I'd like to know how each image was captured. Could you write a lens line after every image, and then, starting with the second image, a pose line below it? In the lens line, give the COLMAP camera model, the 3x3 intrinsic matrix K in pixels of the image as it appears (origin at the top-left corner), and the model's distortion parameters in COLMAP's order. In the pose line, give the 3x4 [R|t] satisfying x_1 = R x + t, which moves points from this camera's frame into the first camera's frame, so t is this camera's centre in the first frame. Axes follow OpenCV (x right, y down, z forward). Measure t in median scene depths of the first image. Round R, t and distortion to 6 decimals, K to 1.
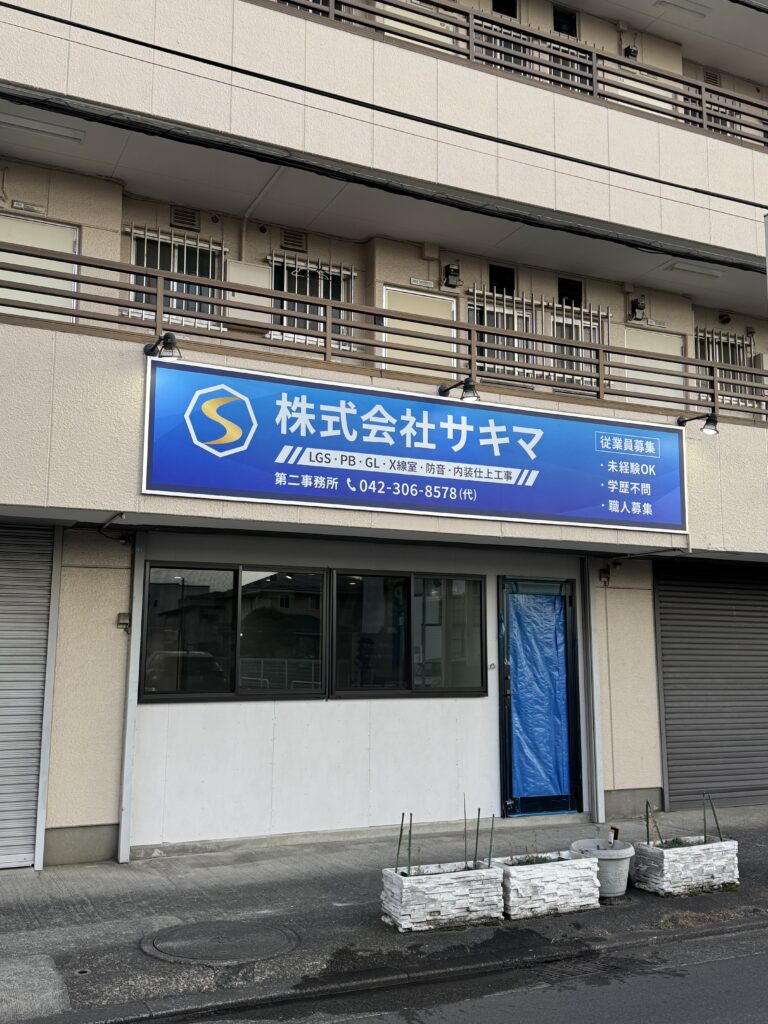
lens RADIAL K [[1030.7, 0, 384.3], [0, 1030.7, 503.5], [0, 0, 1]] dist [0.036909, 0.000000]
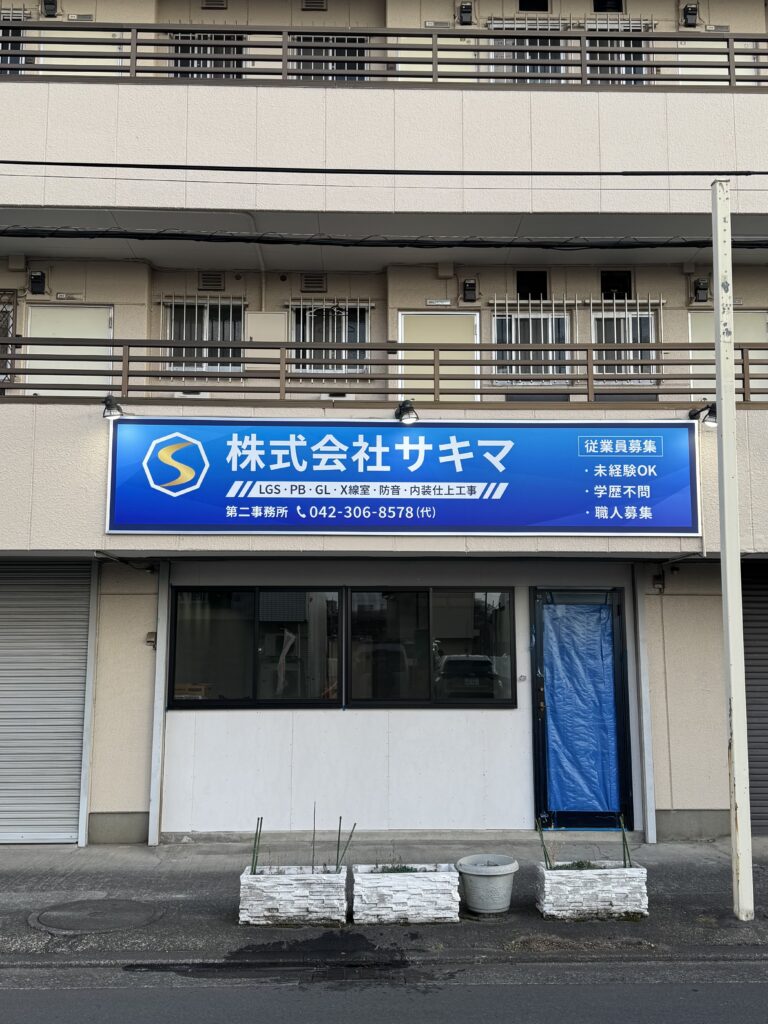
lens RADIAL K [[1027.0, 0, 384.1], [0, 1027.0, 520.7], [0, 0, 1]] dist [0.042622, 0.000000]
pose [[0.907689, -0.058295, -0.415575, 0.455124], [0.065390, 0.997856, 0.002848, -0.005870], [0.414518, -0.029760, 0.909554, 0.052890]]
